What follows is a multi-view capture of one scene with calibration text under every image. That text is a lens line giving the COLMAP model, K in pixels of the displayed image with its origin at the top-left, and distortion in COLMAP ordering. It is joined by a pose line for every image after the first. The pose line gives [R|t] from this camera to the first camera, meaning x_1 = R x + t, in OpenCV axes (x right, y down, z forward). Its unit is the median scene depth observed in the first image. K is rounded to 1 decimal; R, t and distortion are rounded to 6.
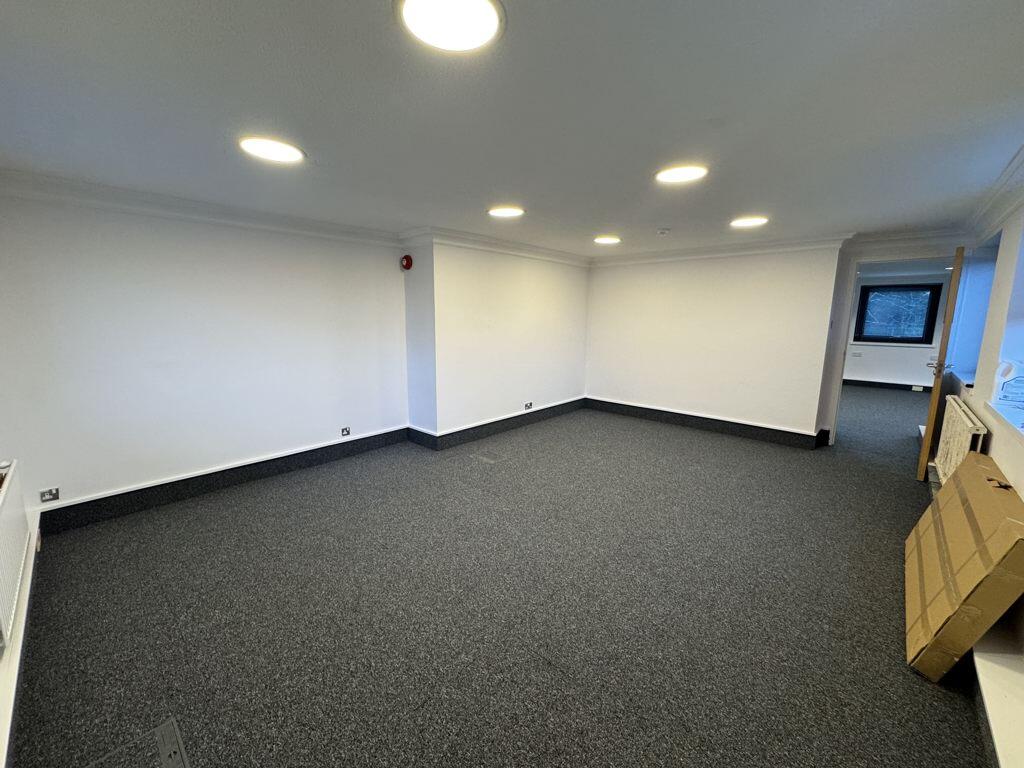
lens RADIAL K [[407.3, 0, 512.2], [0, 407.3, 385.1], [0, 0, 1]] dist [-0.000196, 0.000018]
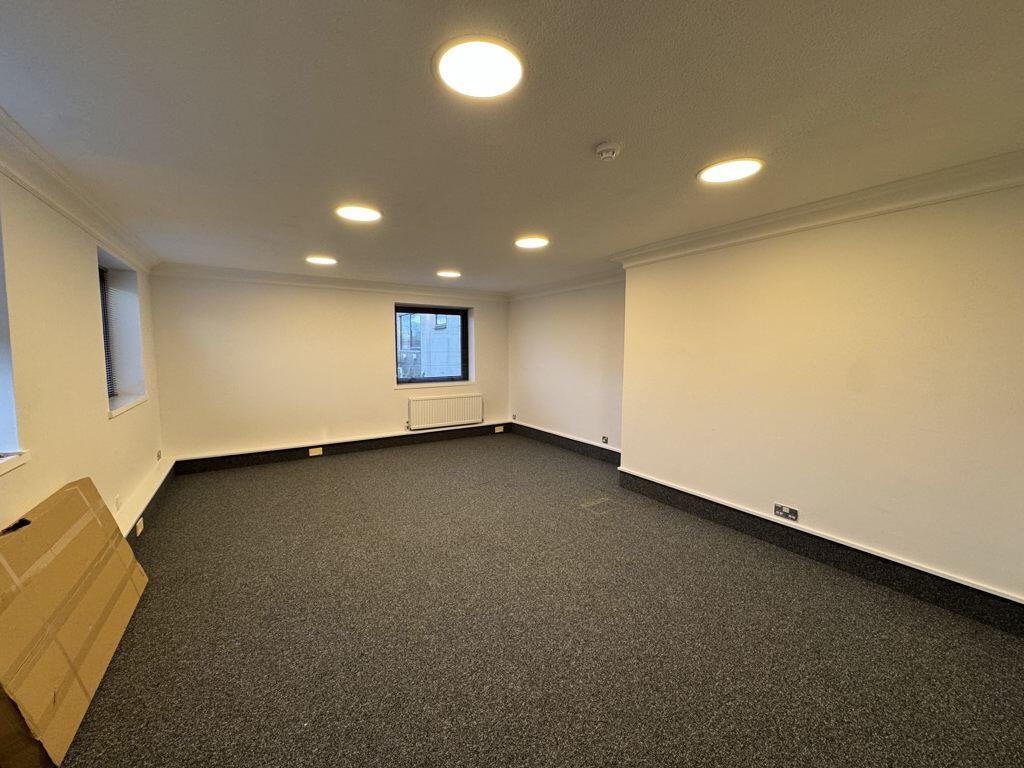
lens RADIAL K [[407.3, 0, 513.3], [0, 407.3, 380.4], [0, 0, 1]] dist [-0.000196, 0.000018]
pose [[-0.258310, 0.065589, -0.963833, 0.753789], [-0.168977, 0.979244, 0.111924, -0.137197], [0.951169, 0.191777, -0.241866, 0.931764]]
